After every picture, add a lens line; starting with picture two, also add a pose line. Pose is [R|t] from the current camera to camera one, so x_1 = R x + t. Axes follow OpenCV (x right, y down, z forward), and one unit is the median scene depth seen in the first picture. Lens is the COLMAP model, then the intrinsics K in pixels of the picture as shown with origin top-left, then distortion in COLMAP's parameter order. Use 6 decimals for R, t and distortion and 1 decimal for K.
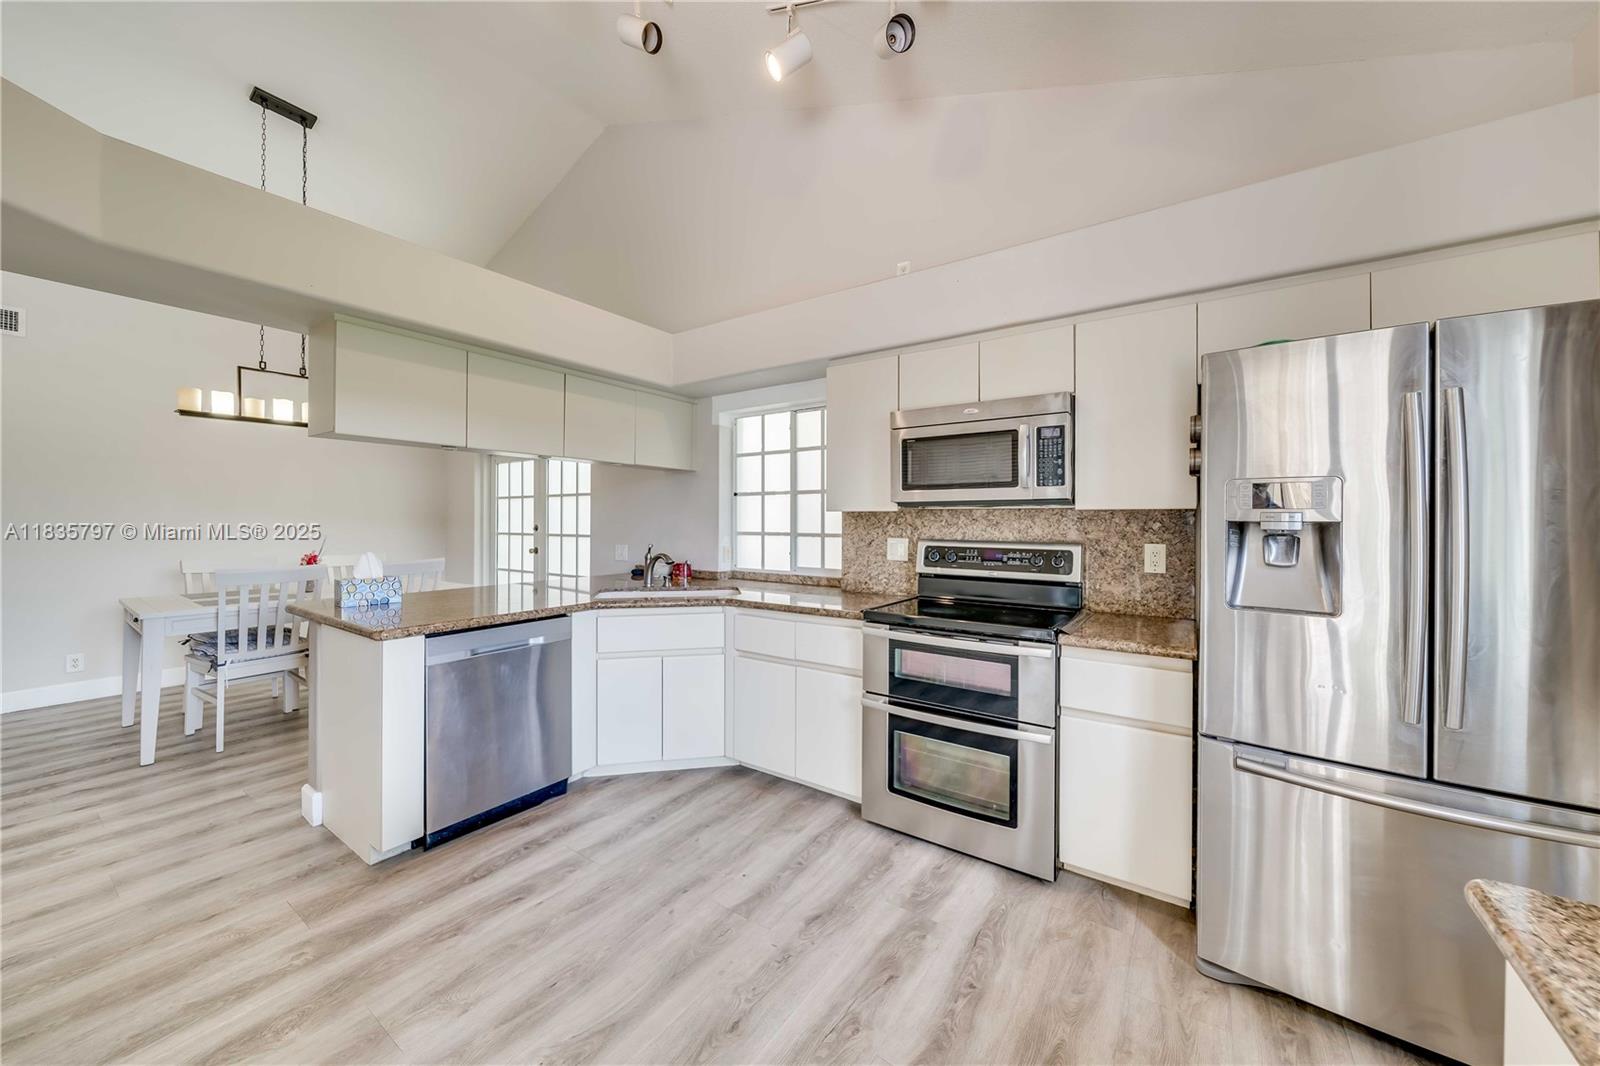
lens RADIAL K [[570.4, 0, 813.2], [0, 570.4, 518.7], [0, 0, 1]] dist [-0.002125, -0.000246]
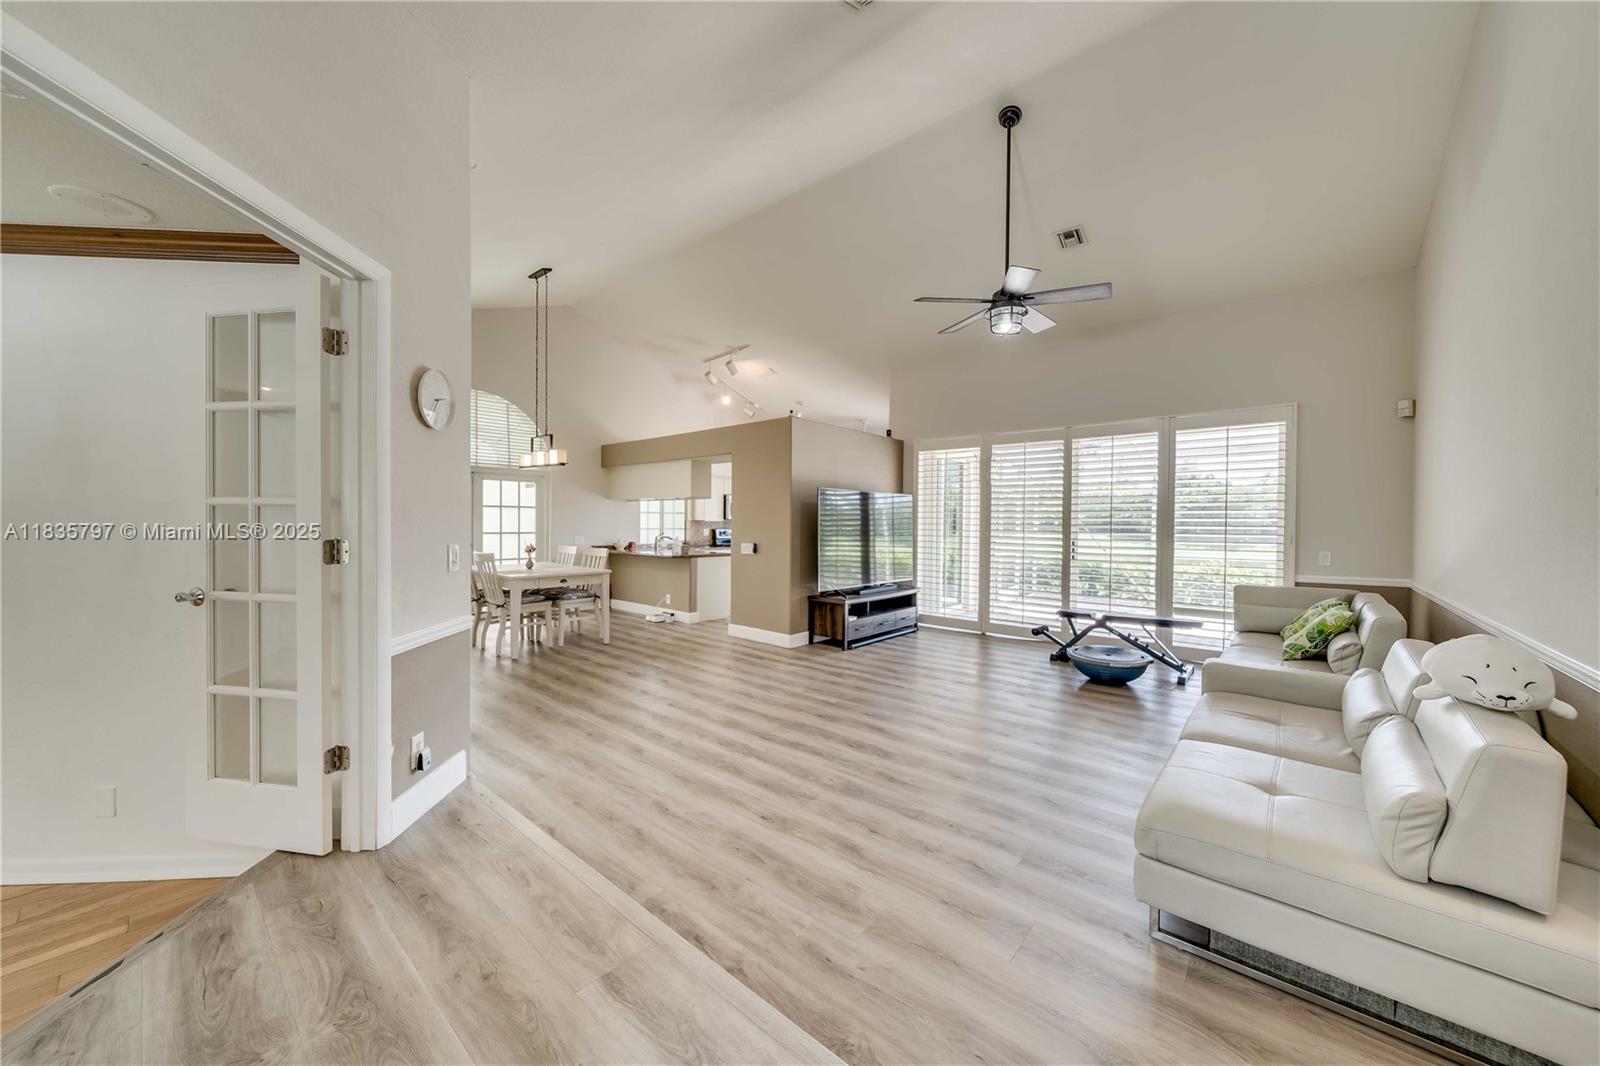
lens RADIAL K [[569.6, 0, 807.5], [0, 569.6, 528.6], [0, 0, 1]] dist [-0.002504, -0.000228]
pose [[0.110082, -0.012978, 0.993838, -3.814932], [-0.011209, 0.999835, 0.014298, -0.026499], [-0.993859, -0.012714, 0.109918, 0.067596]]
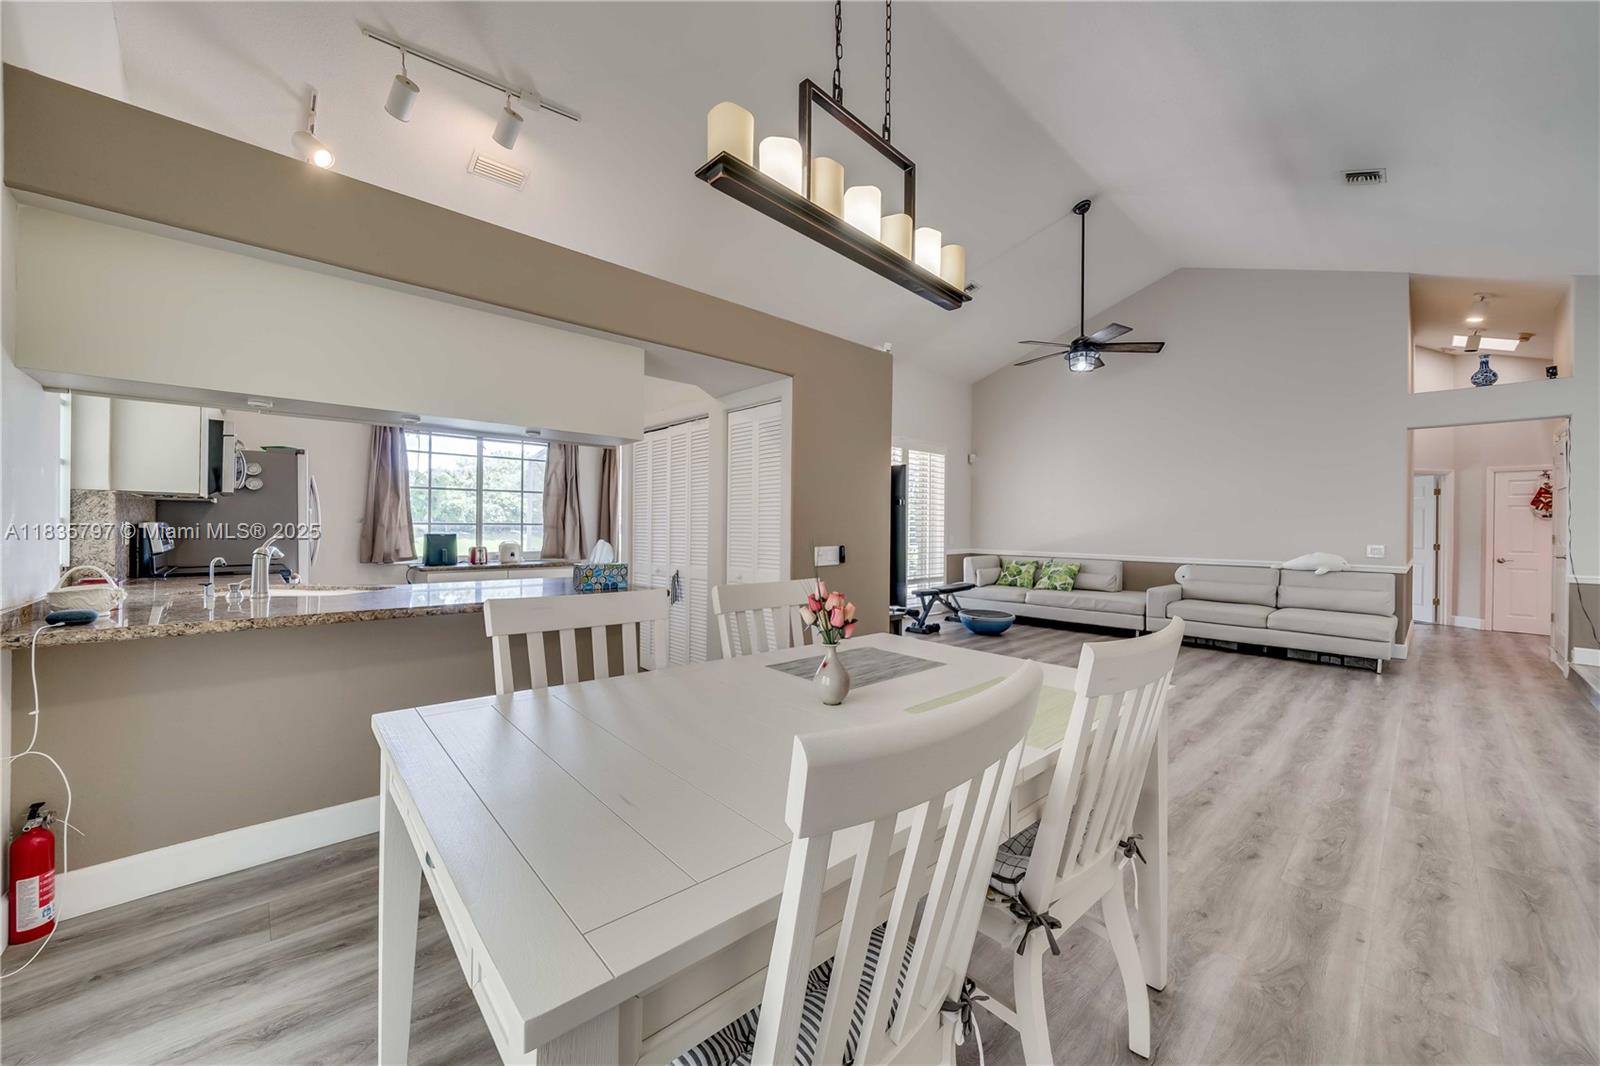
lens RADIAL K [[589.9, 0, 804.1], [0, 589.9, 528.2], [0, 0, 1]] dist [-0.004160, 0.000110]
pose [[-0.975523, -0.013970, 0.219453, -1.503738], [-0.014693, 0.999891, -0.001665, 0.038049], [-0.219406, -0.004849, -0.975622, 2.149445]]
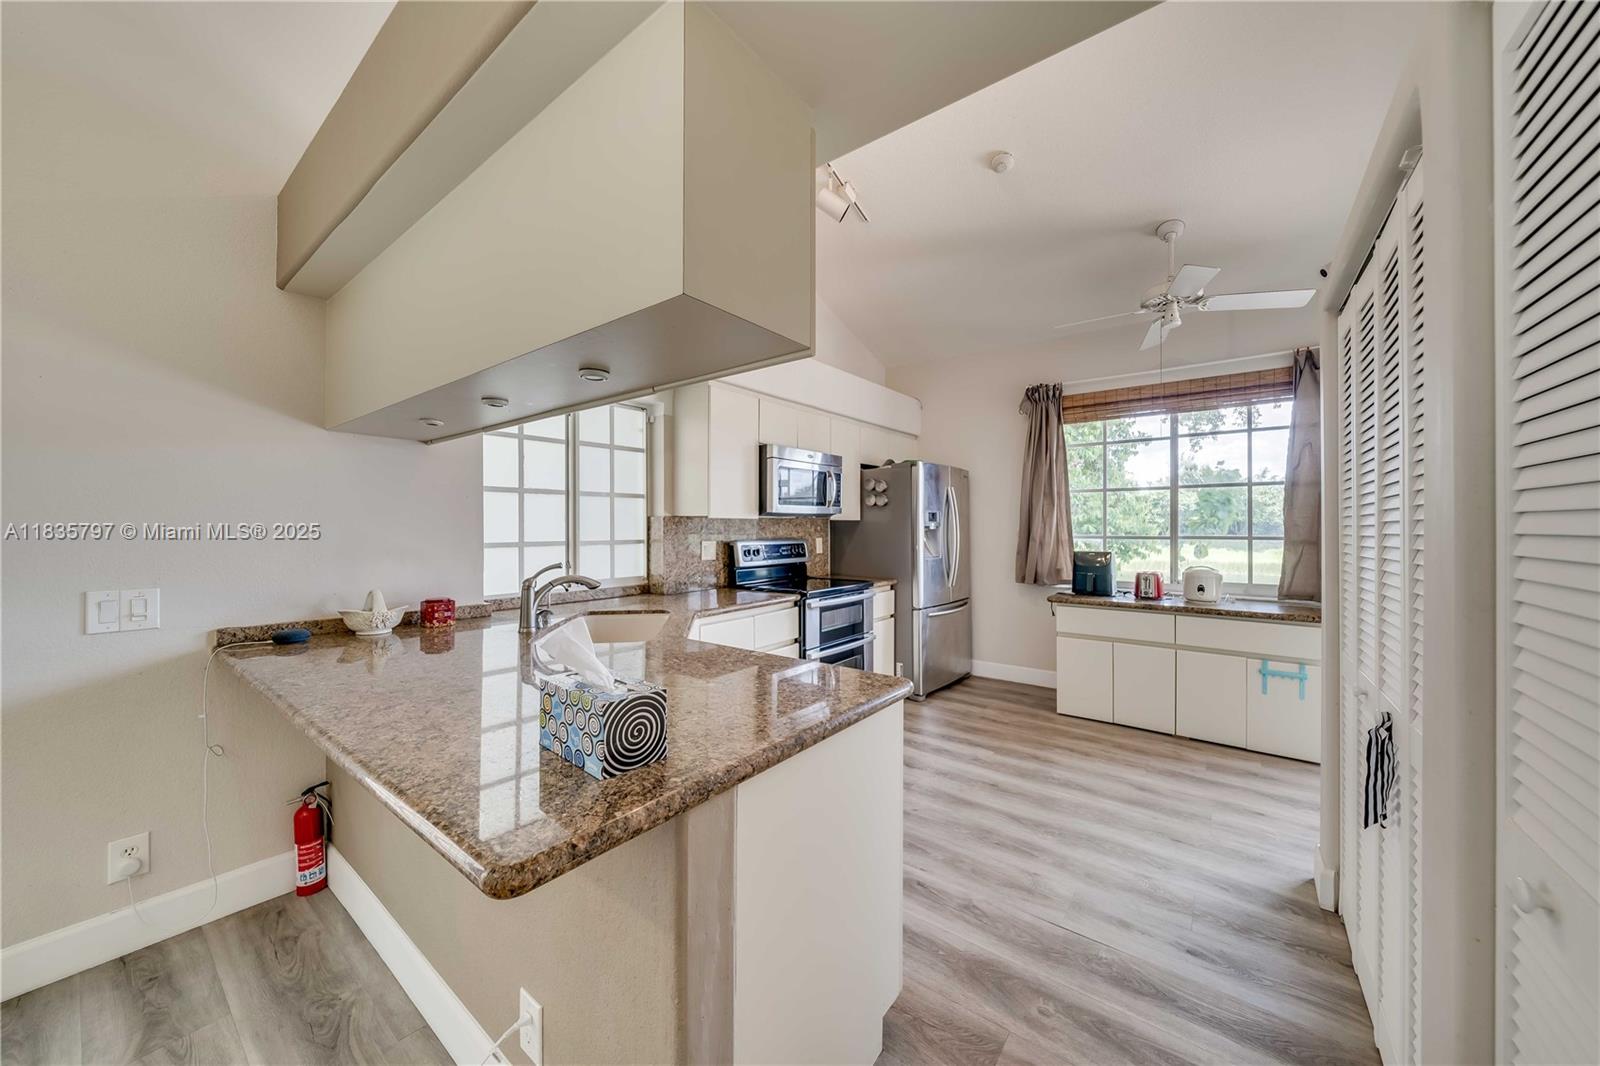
lens RADIAL K [[560.1, 0, 807.4], [0, 560.1, 527.2], [0, 0, 1]] dist [-0.001725, 0.000020]
pose [[0.052832, -0.004507, 0.998593, -1.240211], [-0.001985, 0.999987, 0.004618, -0.000514], [-0.998601, -0.002226, 0.052822, 0.914083]]
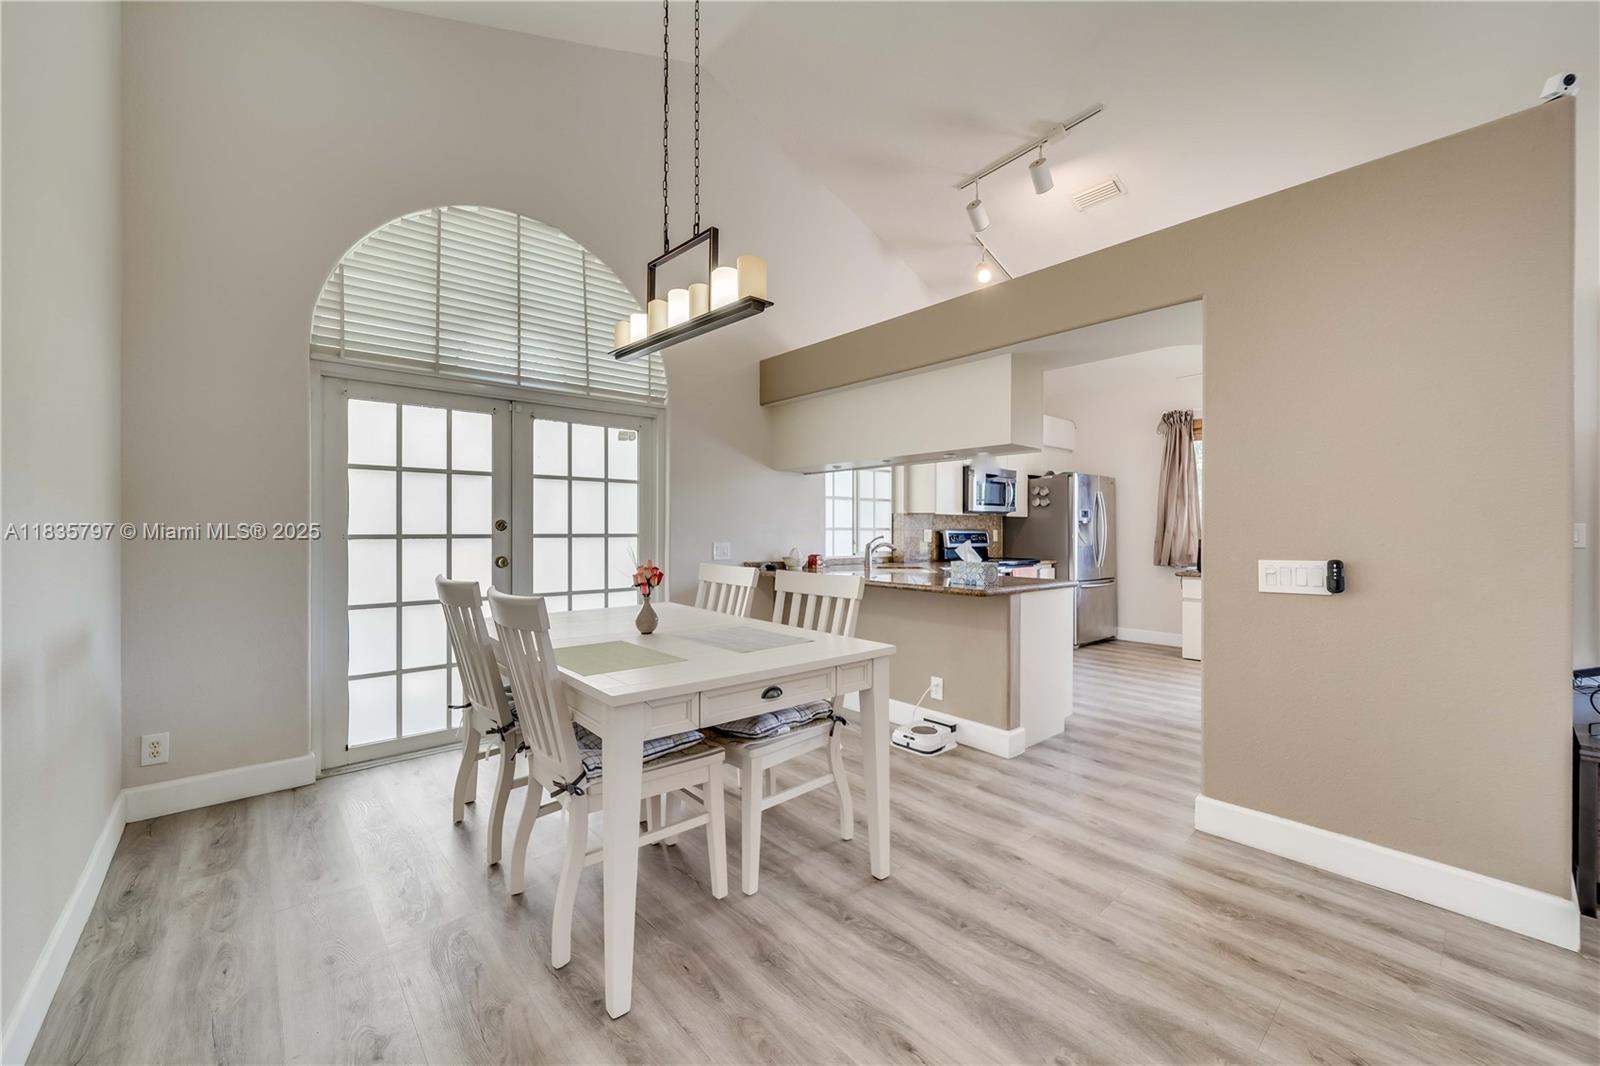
lens RADIAL K [[628.8, 0, 805.9], [0, 628.8, 532.3], [0, 0, 1]] dist [-0.001204, -0.000157]
pose [[0.243955, -0.005864, 0.969769, -2.306960], [-0.004443, 0.999964, 0.007165, 0.036923], [-0.969776, -0.006057, 0.243920, 1.106247]]
